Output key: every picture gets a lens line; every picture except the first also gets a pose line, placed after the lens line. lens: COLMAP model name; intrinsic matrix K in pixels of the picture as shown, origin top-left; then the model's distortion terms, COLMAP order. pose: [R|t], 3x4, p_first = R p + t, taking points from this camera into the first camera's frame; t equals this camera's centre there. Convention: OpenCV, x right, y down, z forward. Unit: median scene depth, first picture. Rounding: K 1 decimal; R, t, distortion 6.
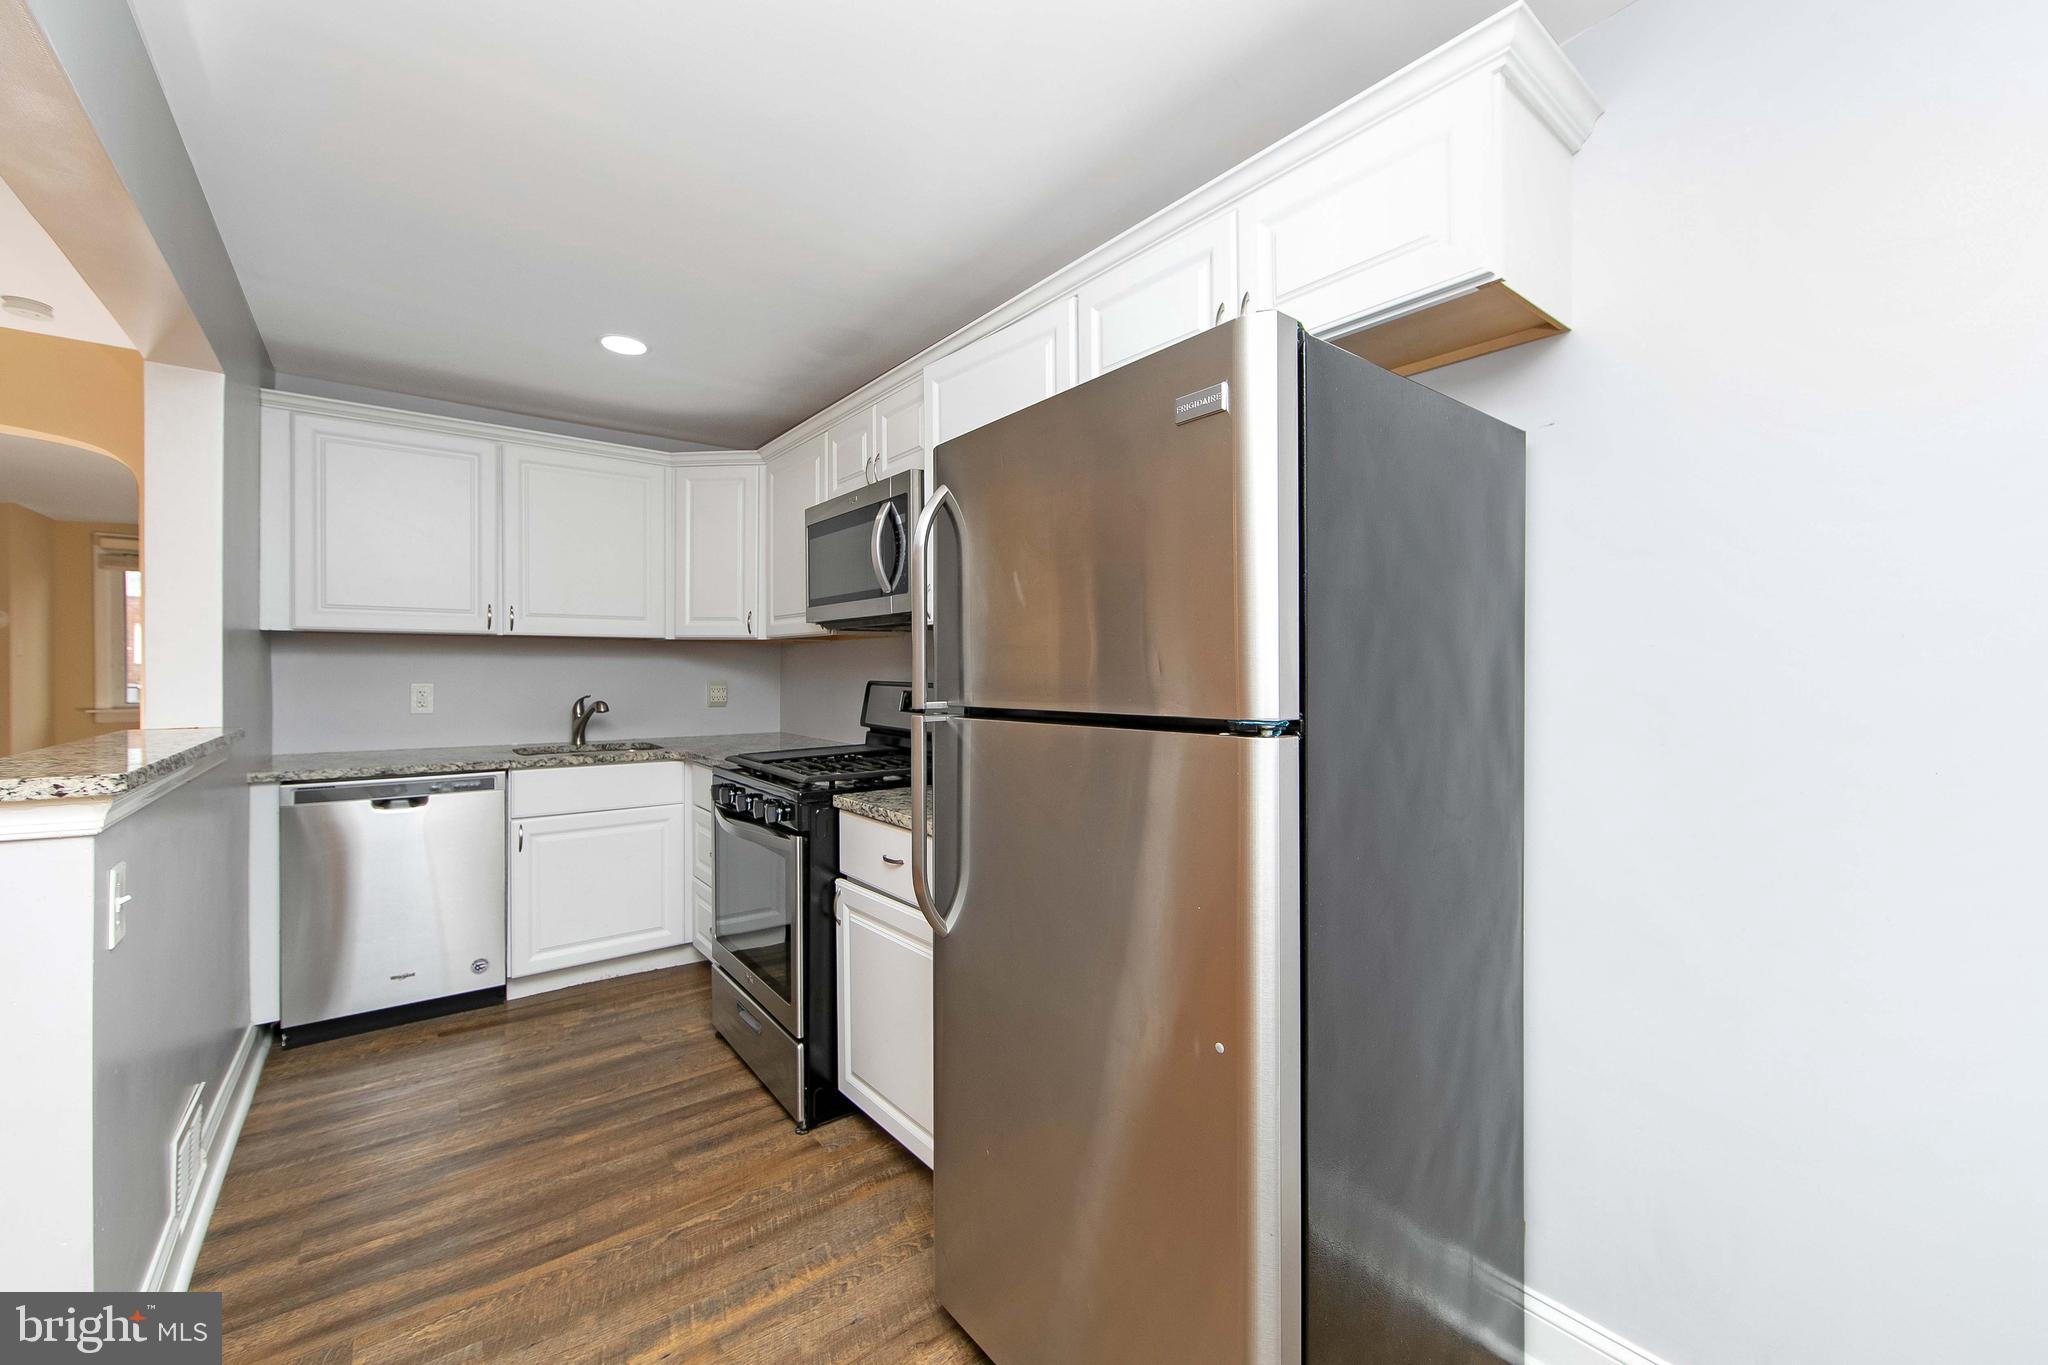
lens RADIAL K [[817.7, 0, 1024.3], [0, 817.7, 683.7], [0, 0, 1]] dist [-0.002359, -0.000824]
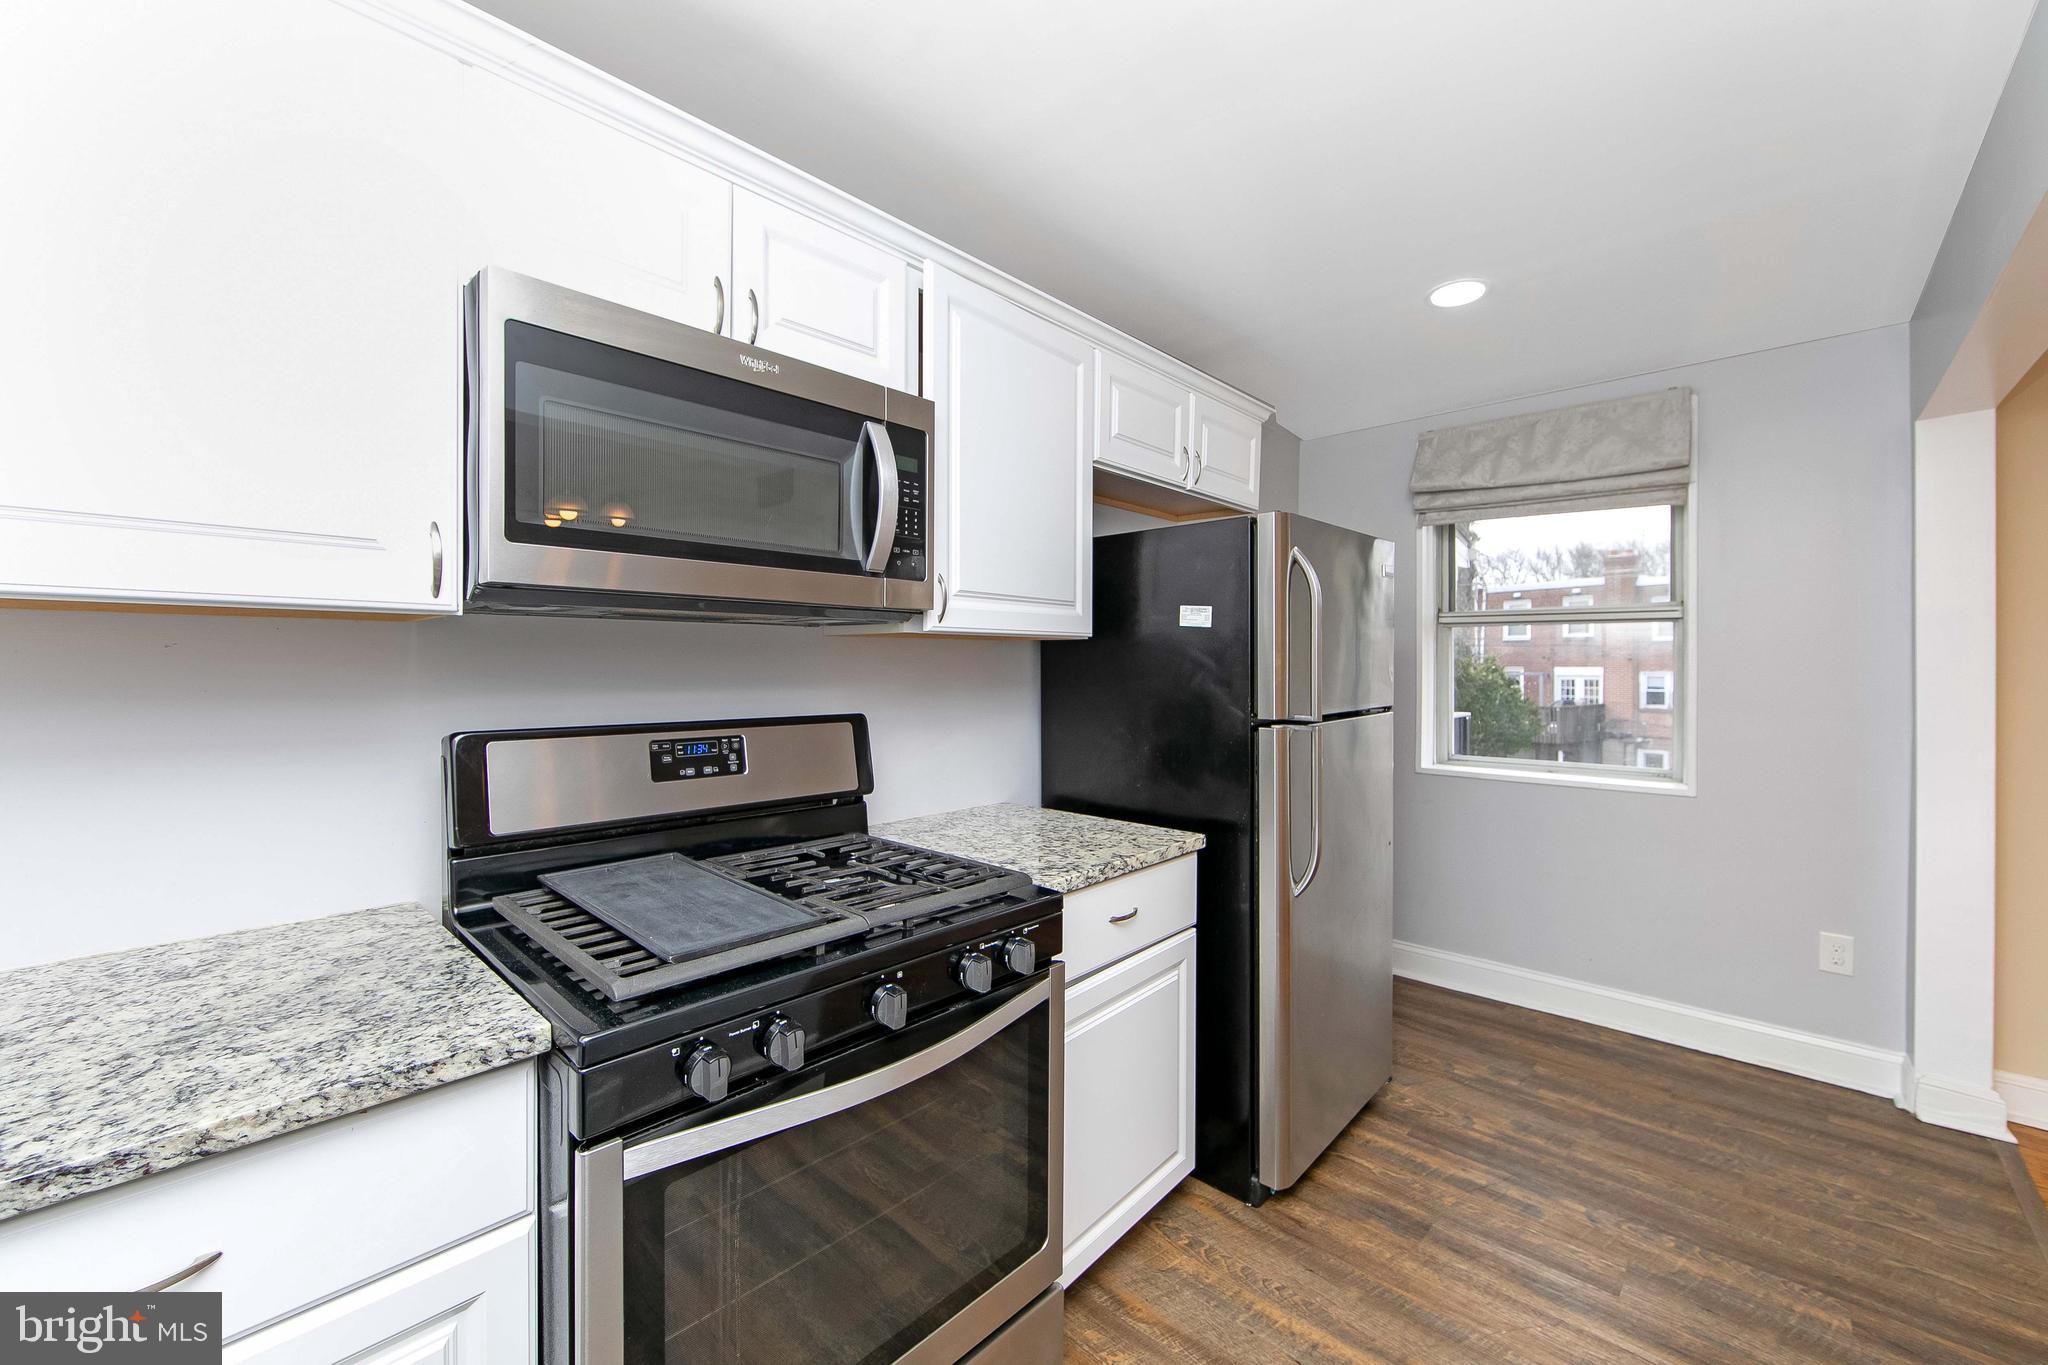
lens RADIAL K [[817.7, 0, 1023.9], [0, 817.7, 686.7], [0, 0, 1]] dist [-0.002359, -0.000824]
pose [[-0.164359, -0.028094, 0.986000, -0.984546], [0.020417, 0.999283, 0.031876, -0.053132], [-0.986189, 0.025370, -0.163668, 1.241128]]
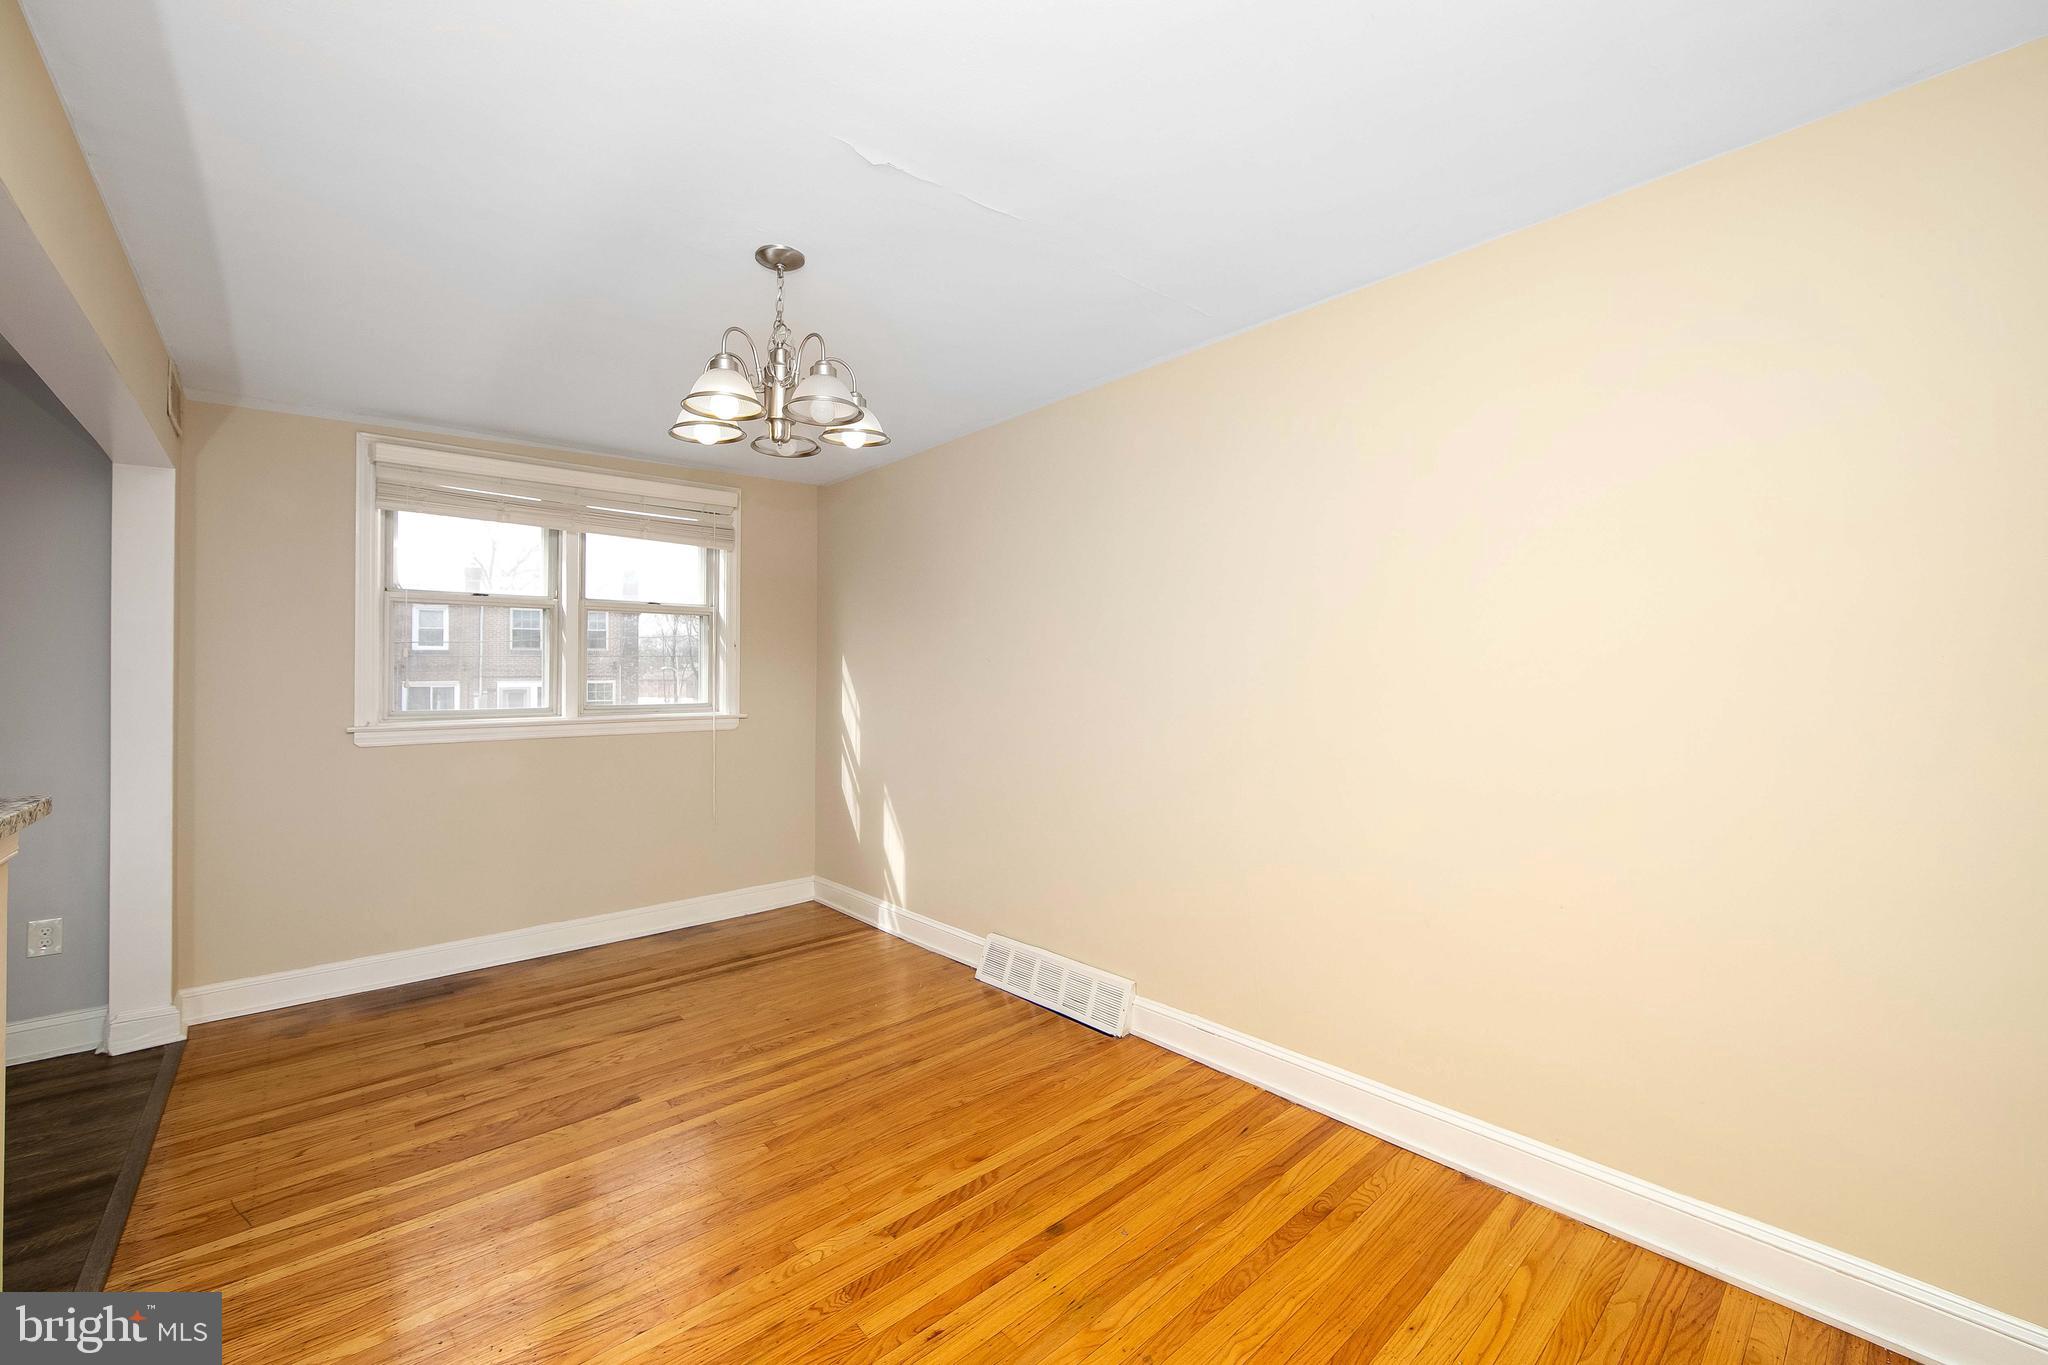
lens RADIAL K [[817.7, 0, 1021.6], [0, 817.7, 668.2], [0, 0, 1]] dist [-0.002359, -0.000824]
pose [[-0.996747, -0.002403, -0.080552, -1.489925], [-0.003501, 0.999903, 0.013493, -0.048739], [0.080512, 0.013731, -0.996659, 1.287060]]
